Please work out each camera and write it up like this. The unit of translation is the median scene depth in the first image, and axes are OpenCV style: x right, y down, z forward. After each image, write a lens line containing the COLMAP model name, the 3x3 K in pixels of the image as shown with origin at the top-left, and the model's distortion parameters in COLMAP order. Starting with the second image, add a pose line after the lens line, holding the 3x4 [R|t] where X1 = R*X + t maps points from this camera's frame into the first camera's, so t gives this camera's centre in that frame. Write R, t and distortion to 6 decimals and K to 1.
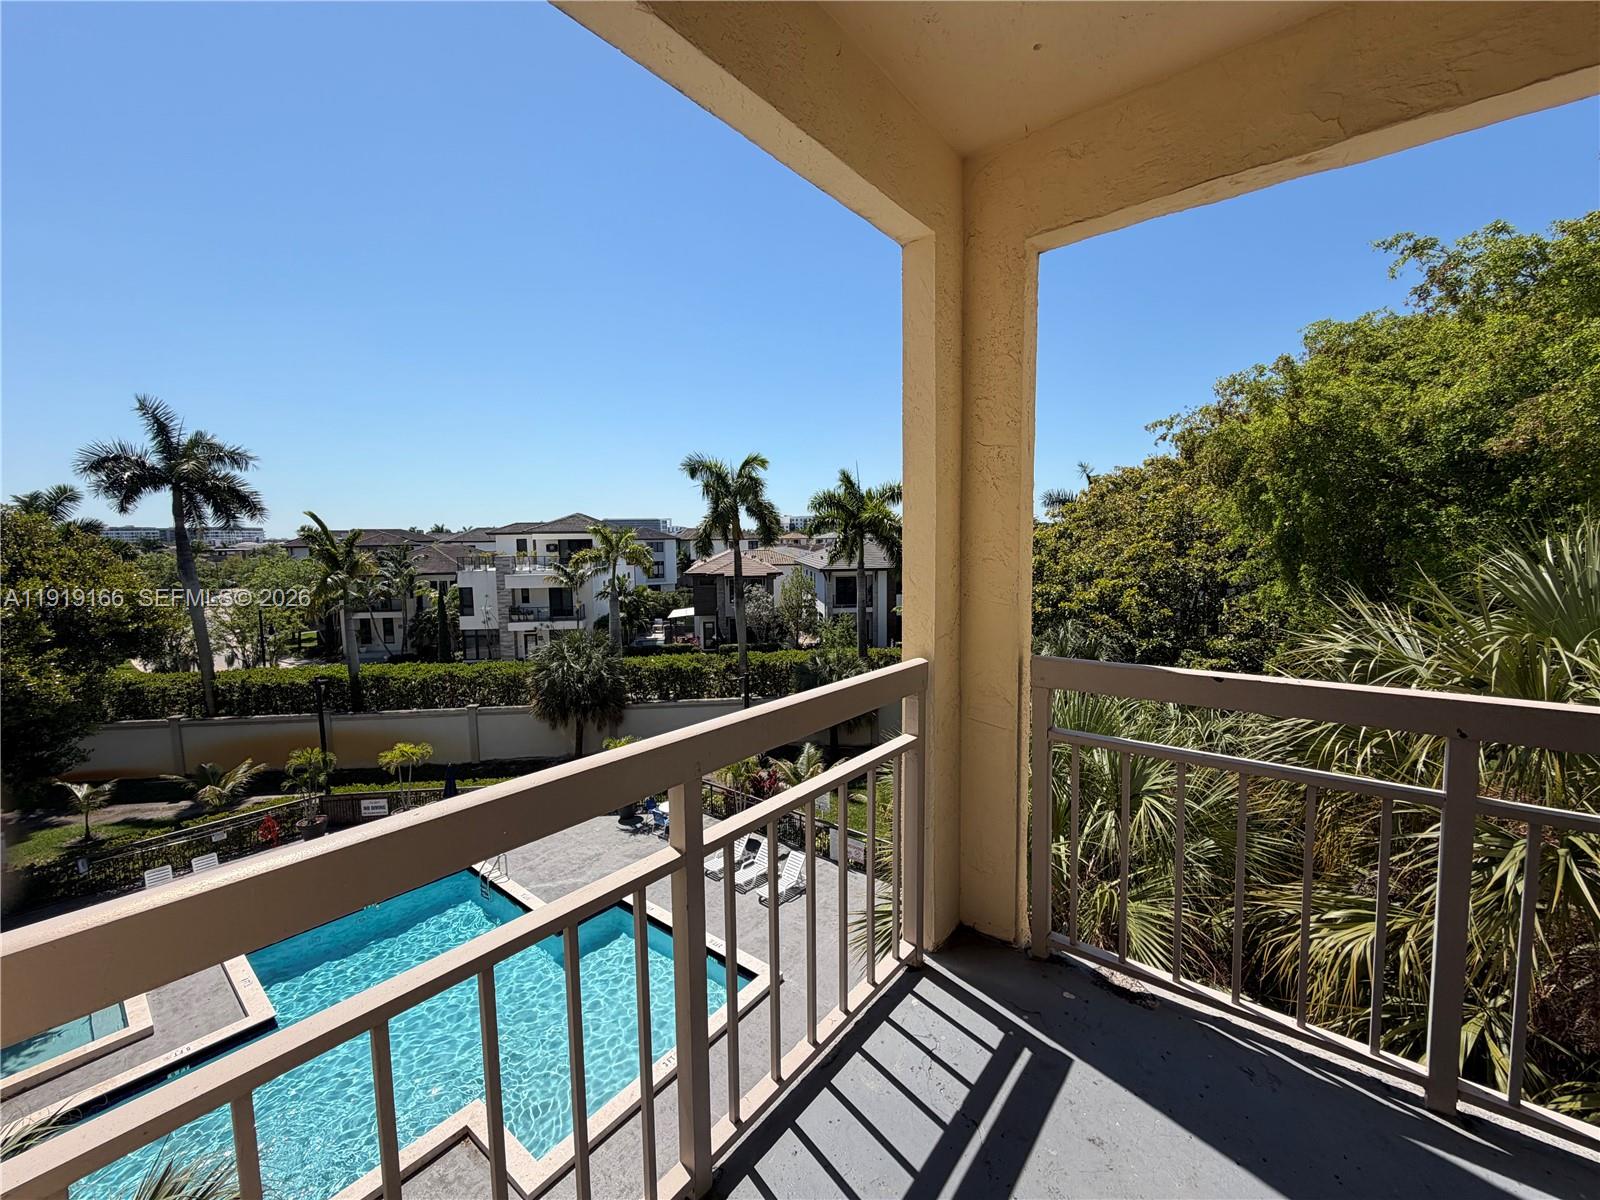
lens RADIAL K [[638.8, 0, 794.2], [0, 638.8, 600.9], [0, 0, 1]] dist [0.001474, -0.000367]
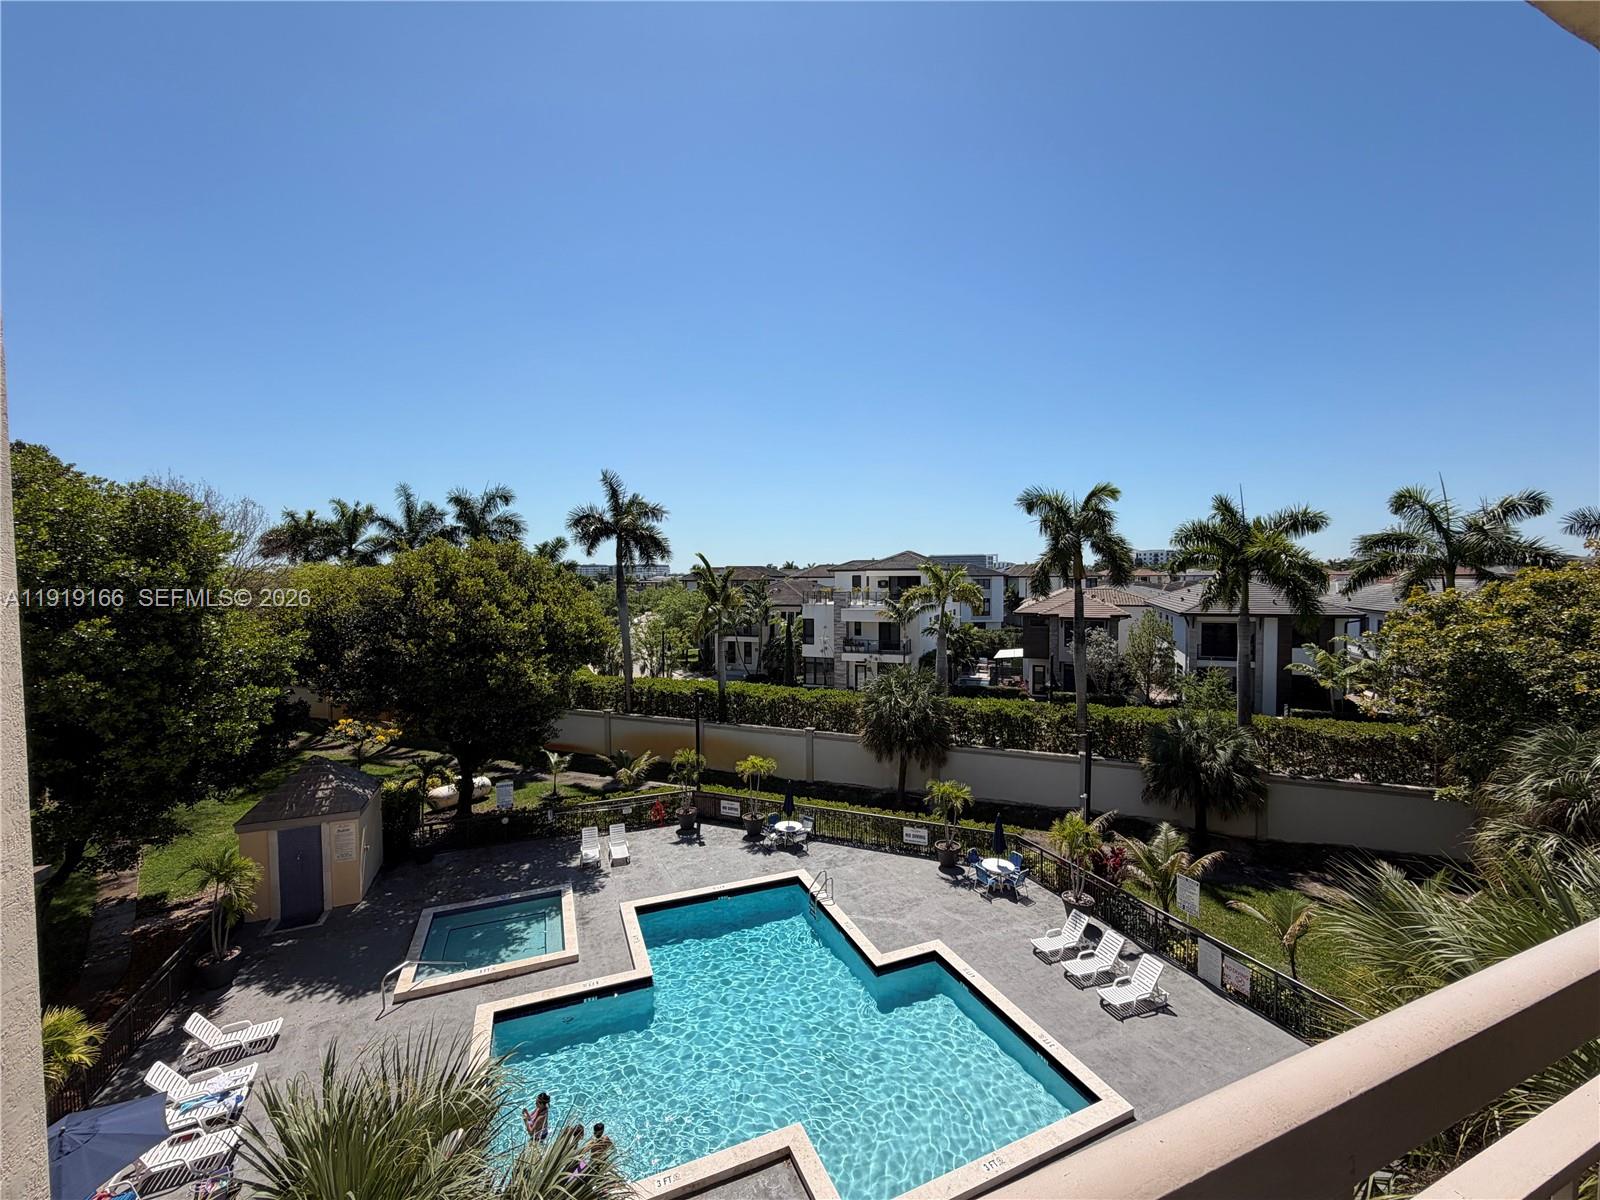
lens RADIAL K [[638.8, 0, 794.7], [0, 638.8, 601.2], [0, 0, 1]] dist [0.001474, -0.000367]
pose [[0.879447, 0.024472, -0.475367, -0.018895], [-0.050847, 0.997793, -0.042702, -0.007322], [0.473273, 0.061726, 0.878750, 0.022867]]
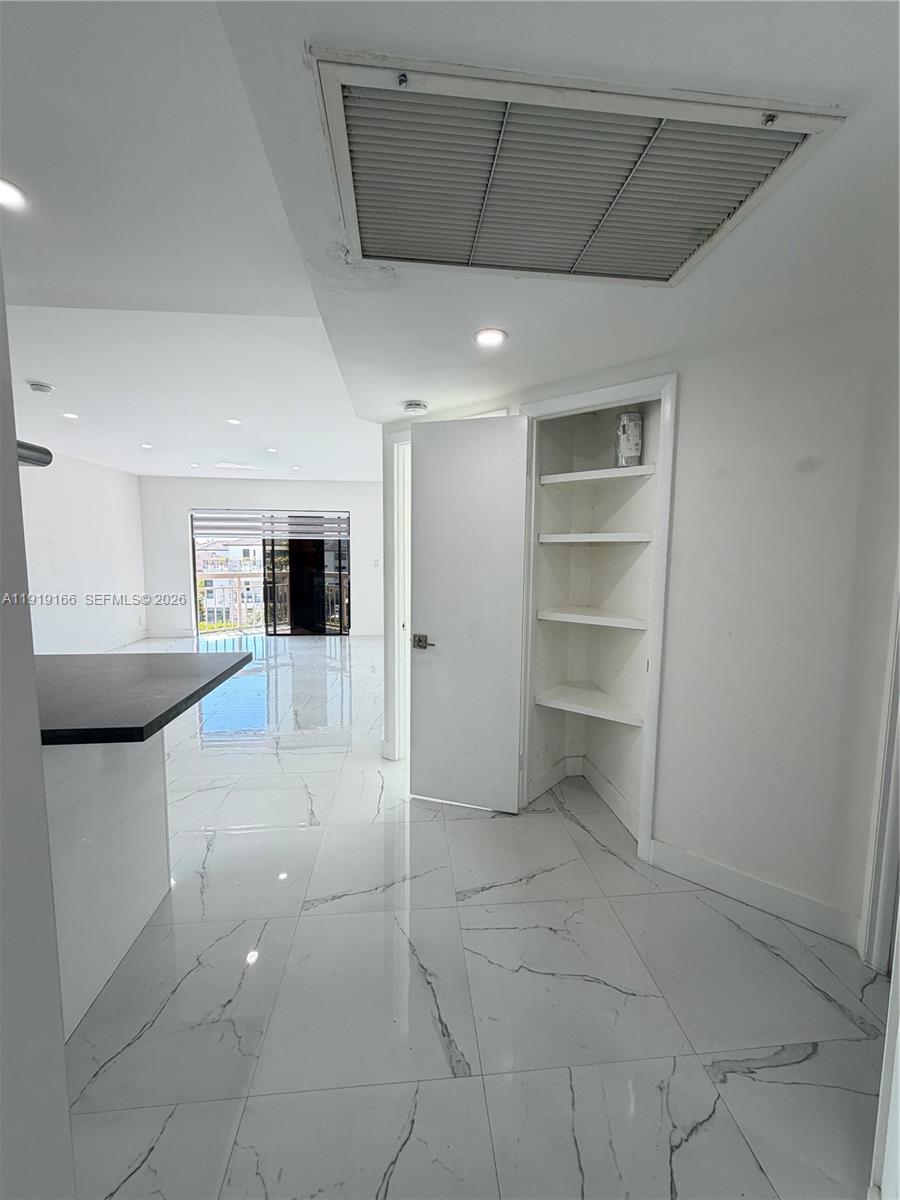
lens RADIAL K [[479.1, 0, 448.0], [0, 479.1, 593.4], [0, 0, 1]] dist [0.001474, -0.000367]
pose [[0.999808, 0.016548, -0.010487, 0.188337], [-0.016658, 0.999806, -0.010493, 0.035477], [0.010311, 0.010666, 0.999890, -0.371349]]
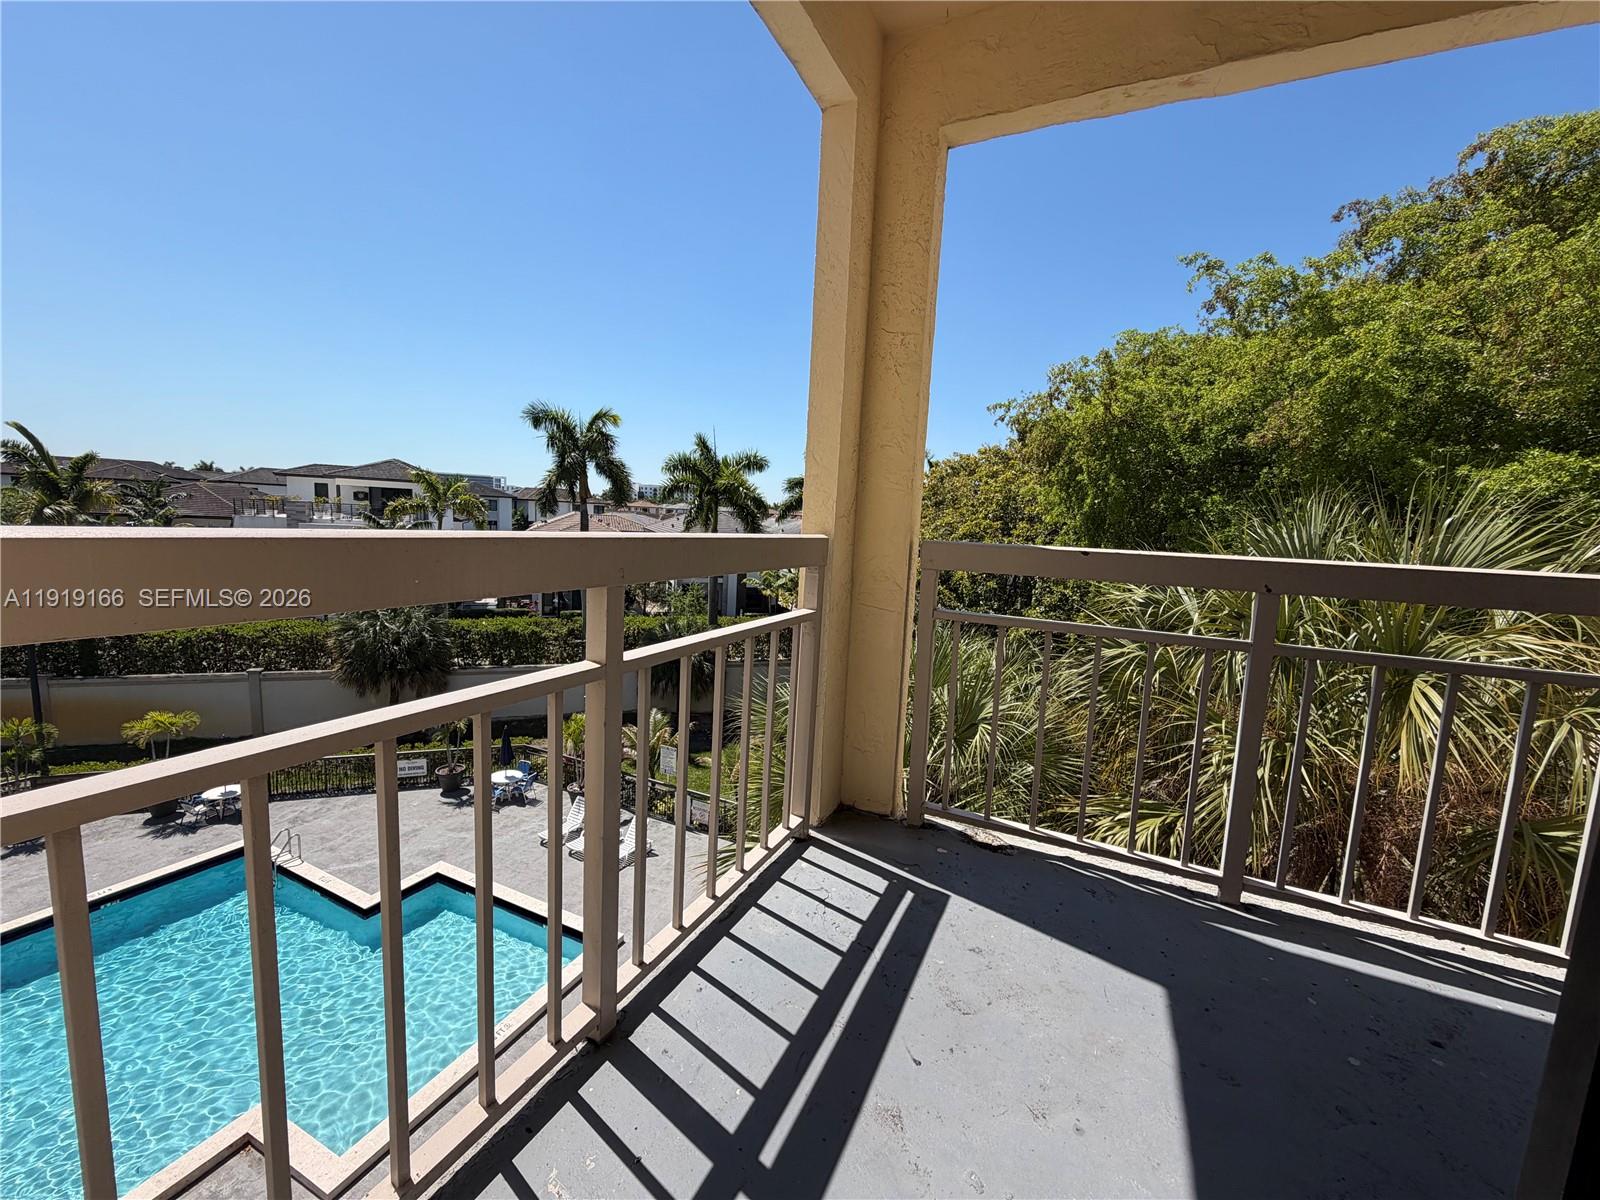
lens RADIAL K [[638.8, 0, 794.6], [0, 638.8, 601.0], [0, 0, 1]] dist [0.001474, -0.000367]
pose [[0.971266, 0.032548, 0.235761, -0.007929], [-0.041943, 0.998509, 0.034944, 0.016416], [-0.234272, -0.043828, 0.971183, 0.002598]]
